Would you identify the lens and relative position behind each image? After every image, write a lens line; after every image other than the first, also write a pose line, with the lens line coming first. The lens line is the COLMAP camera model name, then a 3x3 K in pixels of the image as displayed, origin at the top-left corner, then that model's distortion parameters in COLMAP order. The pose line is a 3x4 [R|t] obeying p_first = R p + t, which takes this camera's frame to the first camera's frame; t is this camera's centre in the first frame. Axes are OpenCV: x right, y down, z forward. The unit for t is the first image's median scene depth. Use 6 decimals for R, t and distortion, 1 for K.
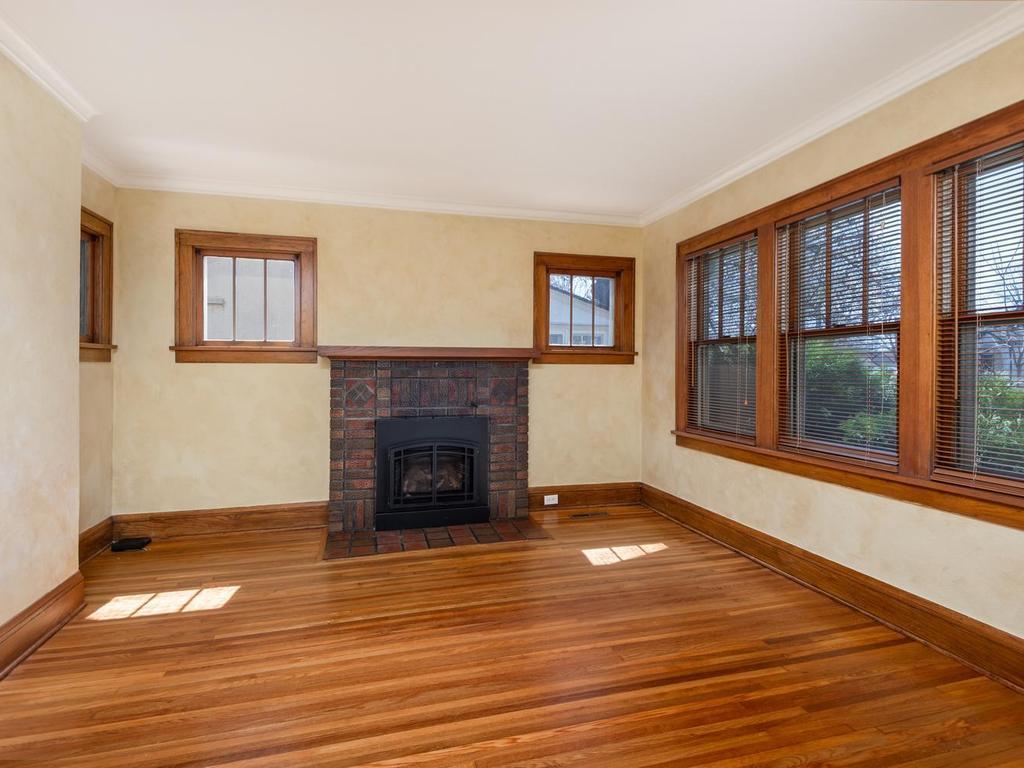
lens RADIAL K [[526.7, 0, 512.6], [0, 526.7, 372.2], [0, 0, 1]] dist [0.049436, -0.033035]
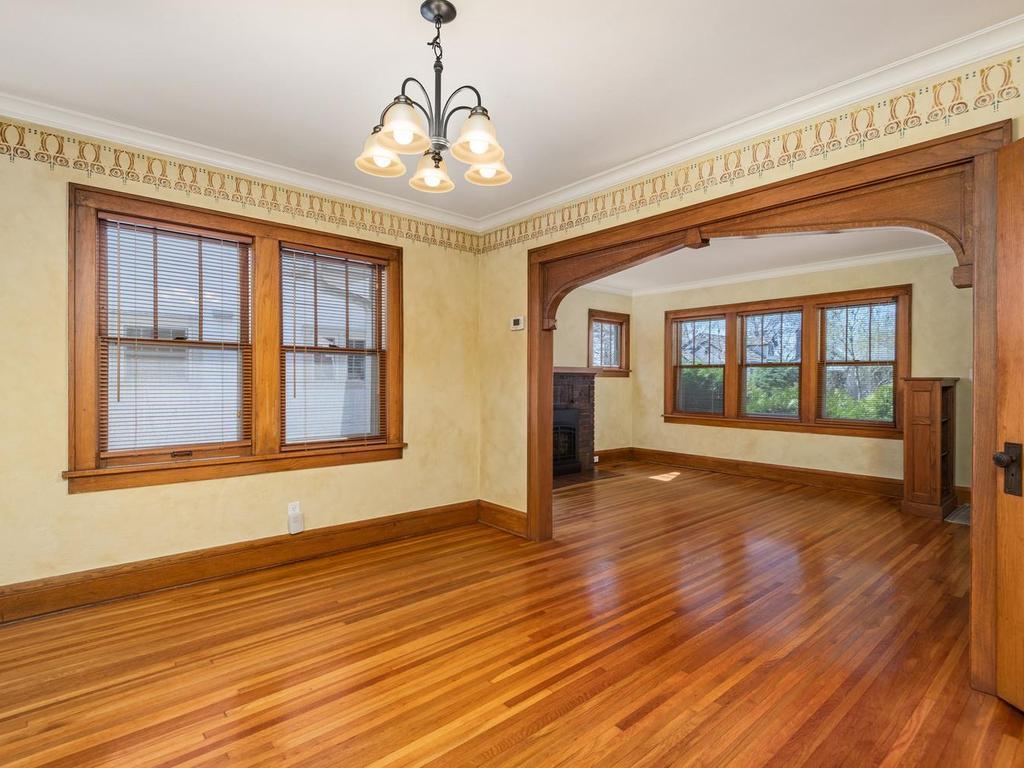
lens RADIAL K [[519.4, 0, 509.5], [0, 519.4, 386.4], [0, 0, 1]] dist [0.013107, -0.000261]
pose [[0.899705, -0.002211, 0.436493, -0.999093], [-0.001120, 0.999972, 0.007375, 0.002653], [-0.436497, -0.007124, 0.899678, -0.388635]]
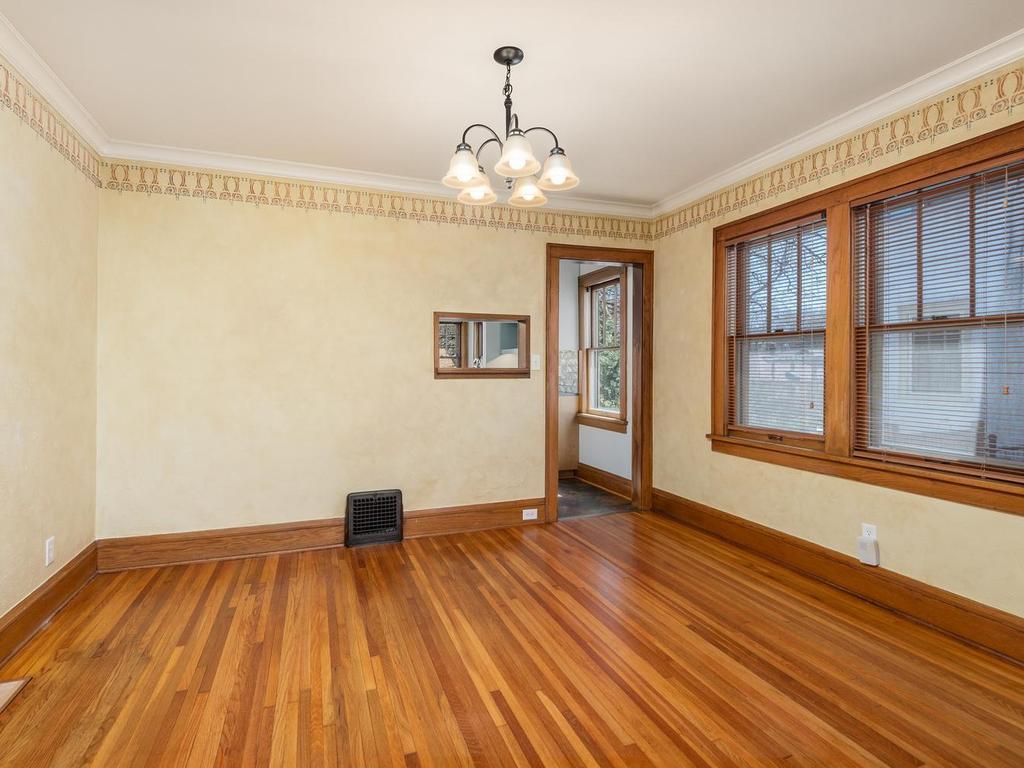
lens RADIAL K [[526.7, 0, 512.6], [0, 526.7, 372.2], [0, 0, 1]] dist [0.049436, -0.033035]
pose [[0.105900, 0.007340, -0.994350, -0.296810], [-0.004019, 0.999968, 0.006953, -0.000388], [0.994369, 0.003260, 0.105926, 0.007015]]
